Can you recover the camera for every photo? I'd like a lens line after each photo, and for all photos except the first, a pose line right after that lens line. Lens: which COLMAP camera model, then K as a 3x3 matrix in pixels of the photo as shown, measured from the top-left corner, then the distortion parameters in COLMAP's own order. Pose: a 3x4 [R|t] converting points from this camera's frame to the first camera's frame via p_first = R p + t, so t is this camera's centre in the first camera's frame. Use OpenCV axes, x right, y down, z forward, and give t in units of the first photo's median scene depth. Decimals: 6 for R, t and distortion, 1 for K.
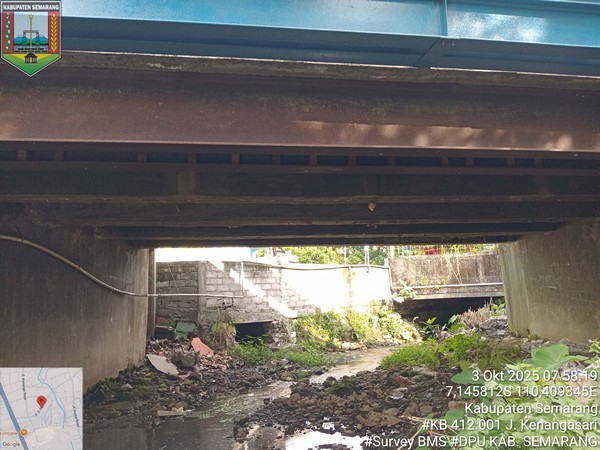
lens RADIAL K [[431.0, 0, 300.0], [0, 431.0, 225.0], [0, 0, 1]] dist [-0.001259, -0.004771]
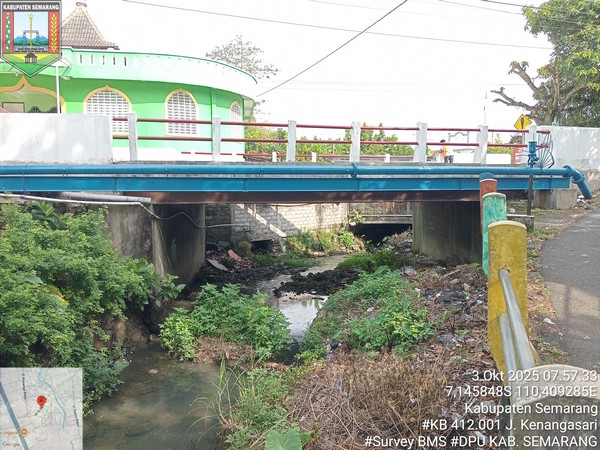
lens RADIAL K [[431.0, 0, 300.0], [0, 431.0, 225.0], [0, 0, 1]] dist [-0.001259, -0.004771]
pose [[0.995991, 0.023913, 0.086203, -0.096374], [-0.042738, 0.973722, 0.223692, -0.183629], [-0.078589, -0.226479, 0.970840, -0.528670]]
